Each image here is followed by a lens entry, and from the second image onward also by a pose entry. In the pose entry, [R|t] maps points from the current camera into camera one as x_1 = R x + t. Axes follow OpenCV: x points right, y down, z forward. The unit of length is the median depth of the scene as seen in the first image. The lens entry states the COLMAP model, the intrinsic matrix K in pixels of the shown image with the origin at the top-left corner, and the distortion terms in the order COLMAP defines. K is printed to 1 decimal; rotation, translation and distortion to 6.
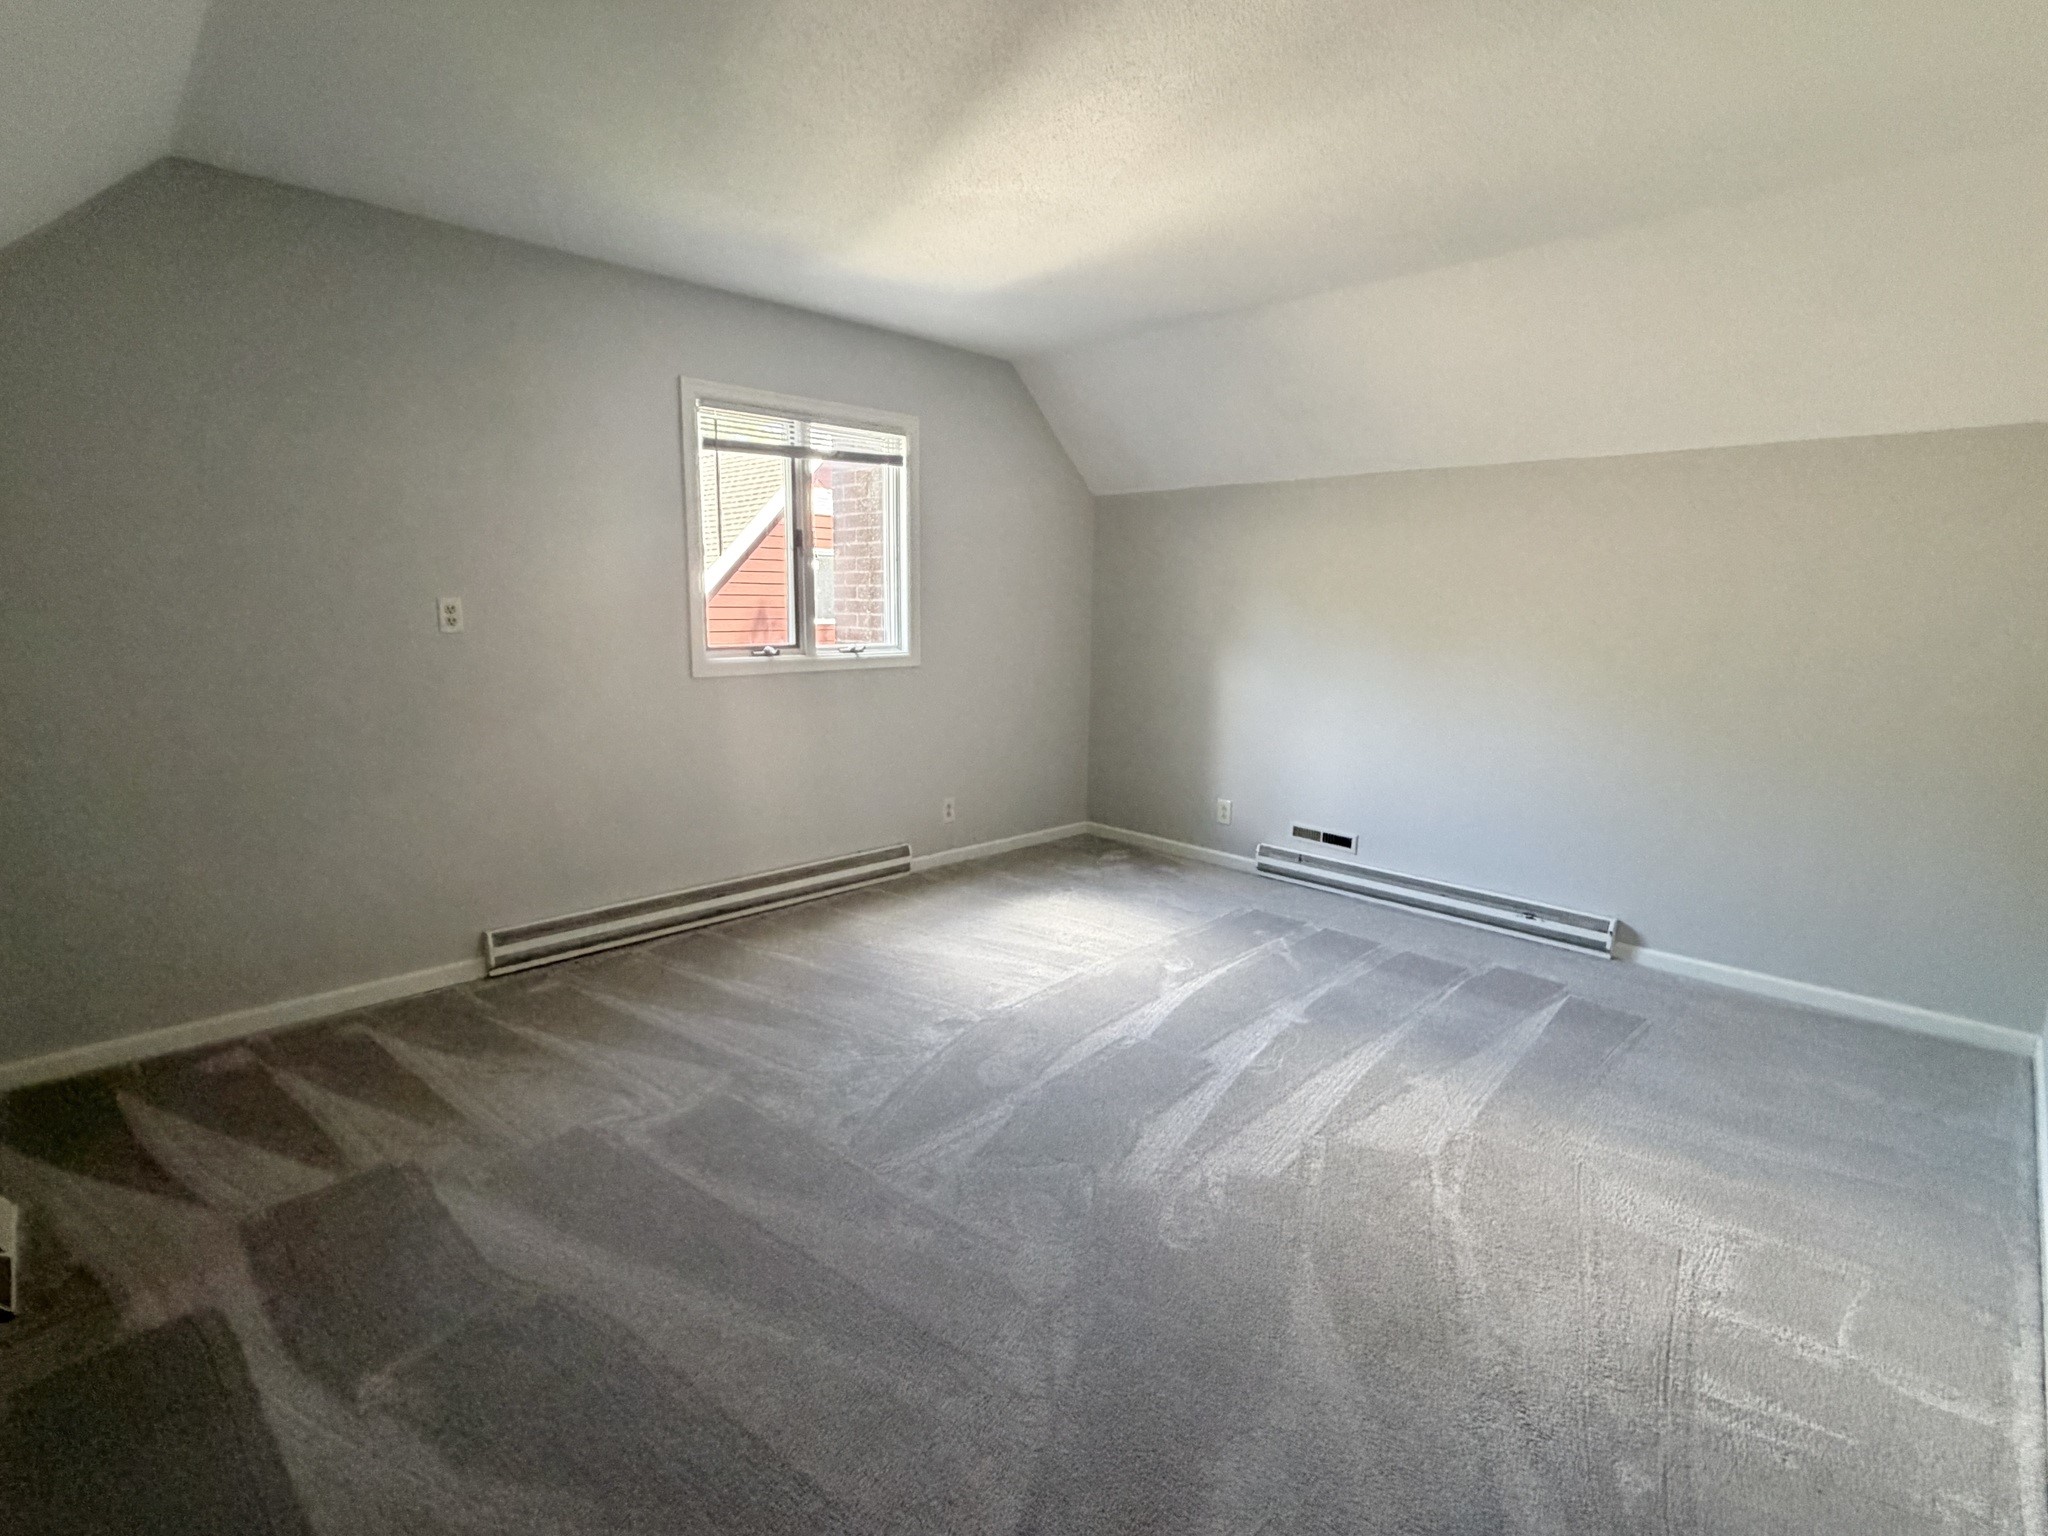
lens RADIAL K [[982.6, 0, 1022.0], [0, 982.6, 765.2], [0, 0, 1]] dist [0.004455, -0.000789]
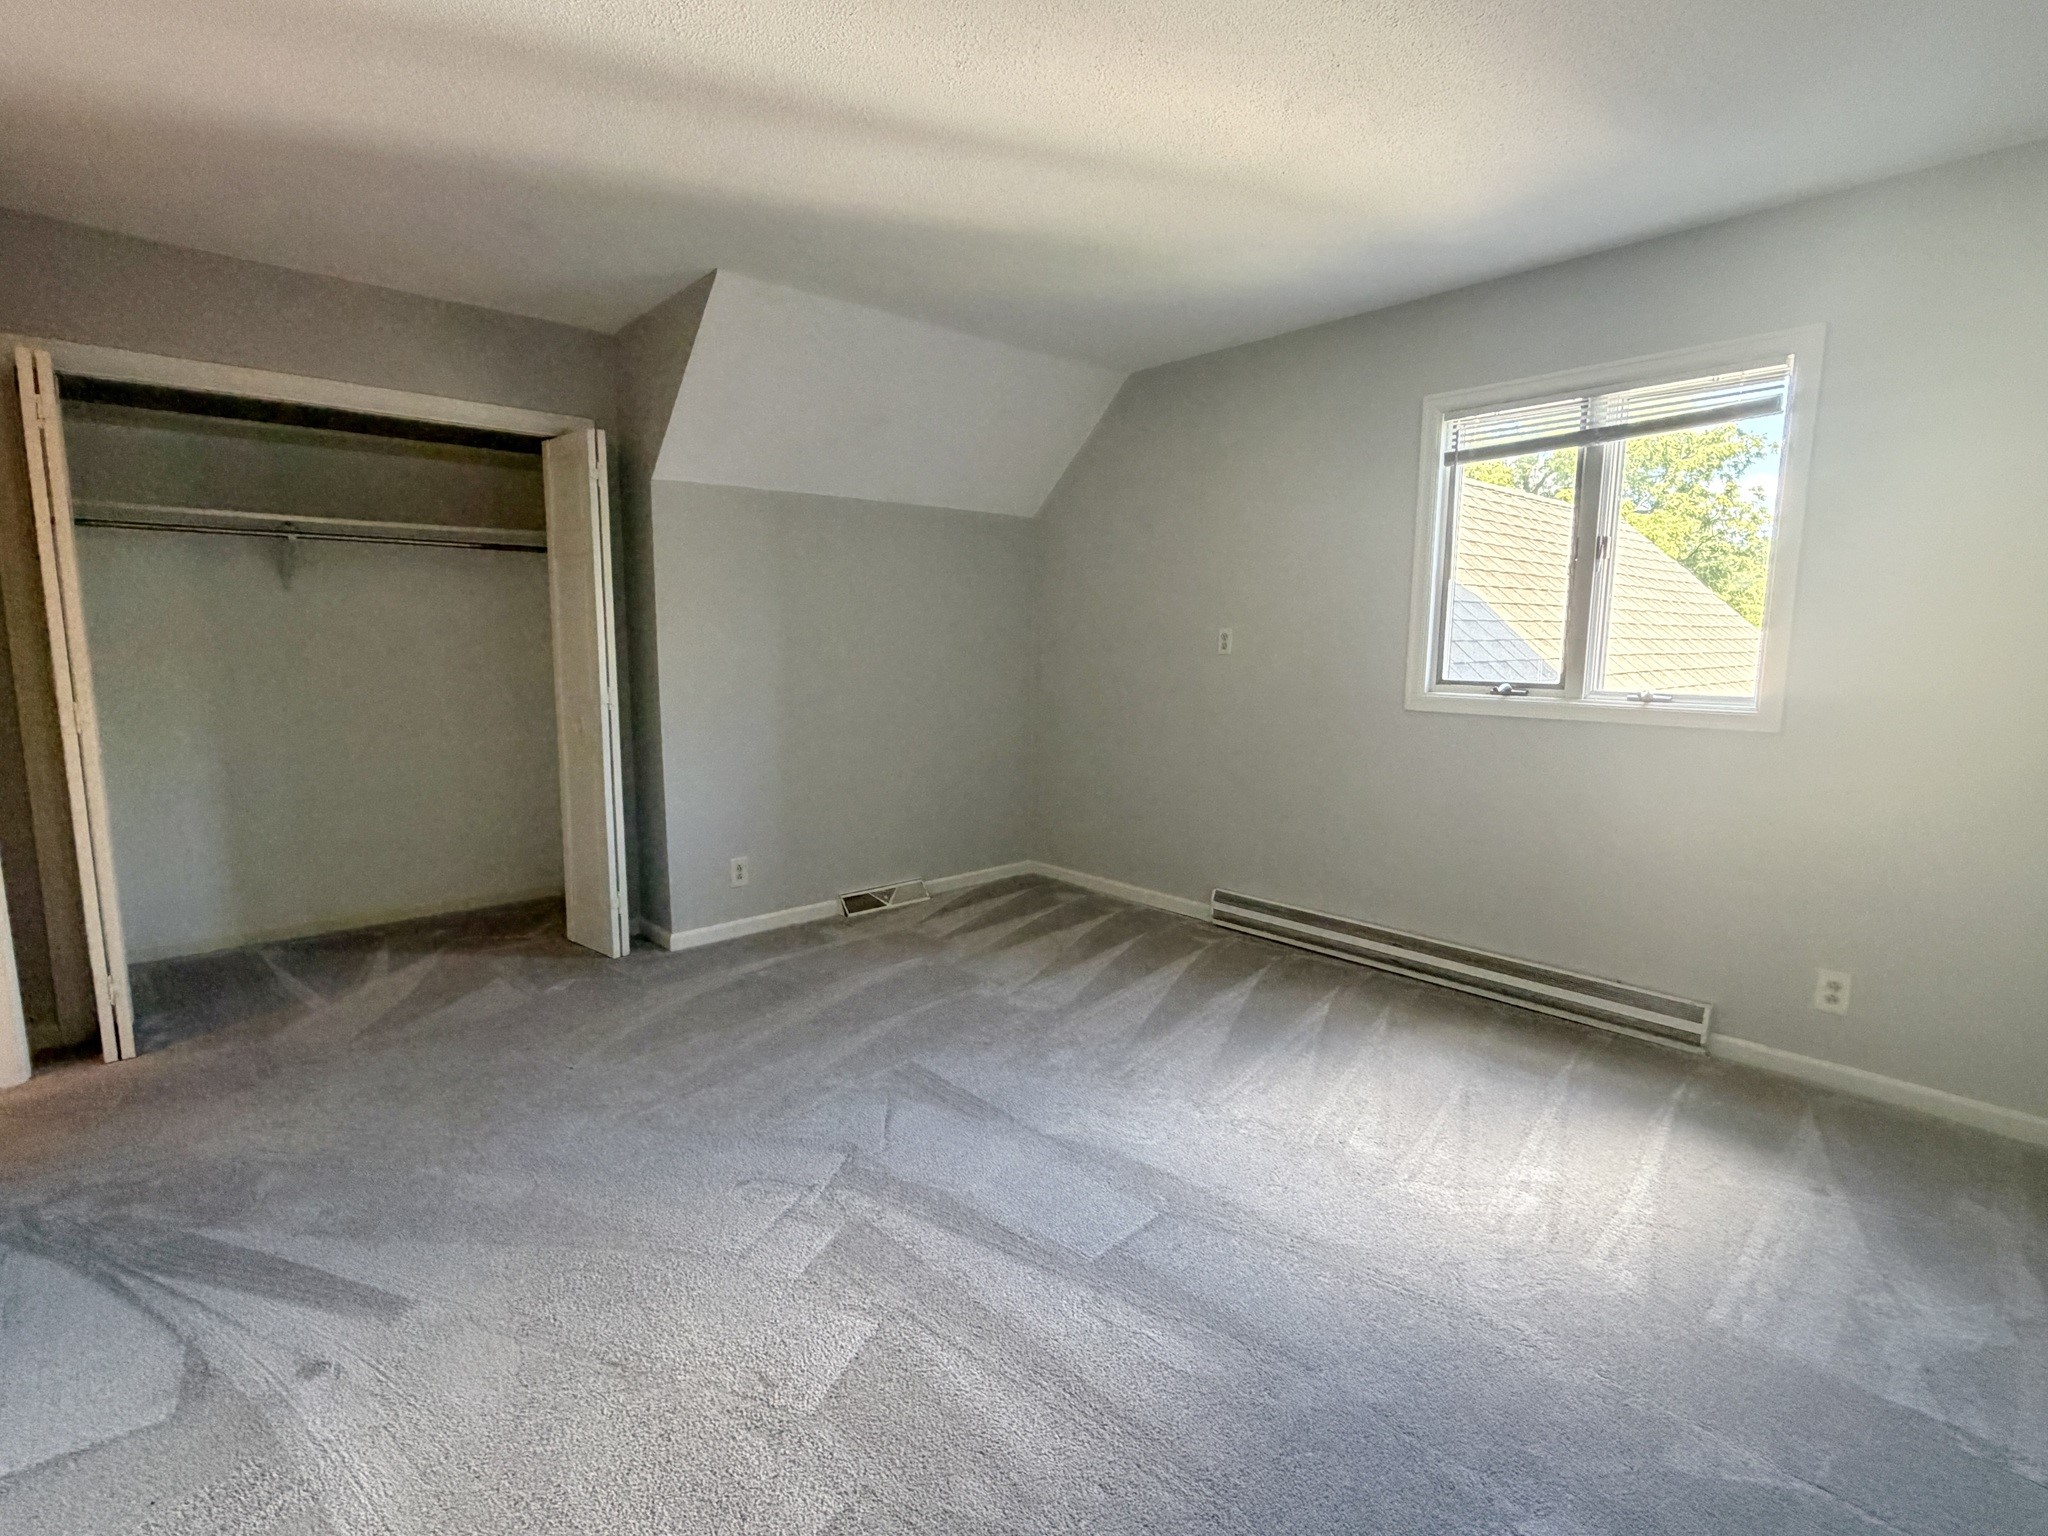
lens RADIAL K [[982.6, 0, 1021.9], [0, 982.6, 770.1], [0, 0, 1]] dist [0.004455, -0.000789]
pose [[-0.046908, 0.126499, -0.990857, 0.642491], [-0.173702, 0.975803, 0.132800, -0.095318], [0.983681, 0.178343, -0.023800, 0.676389]]
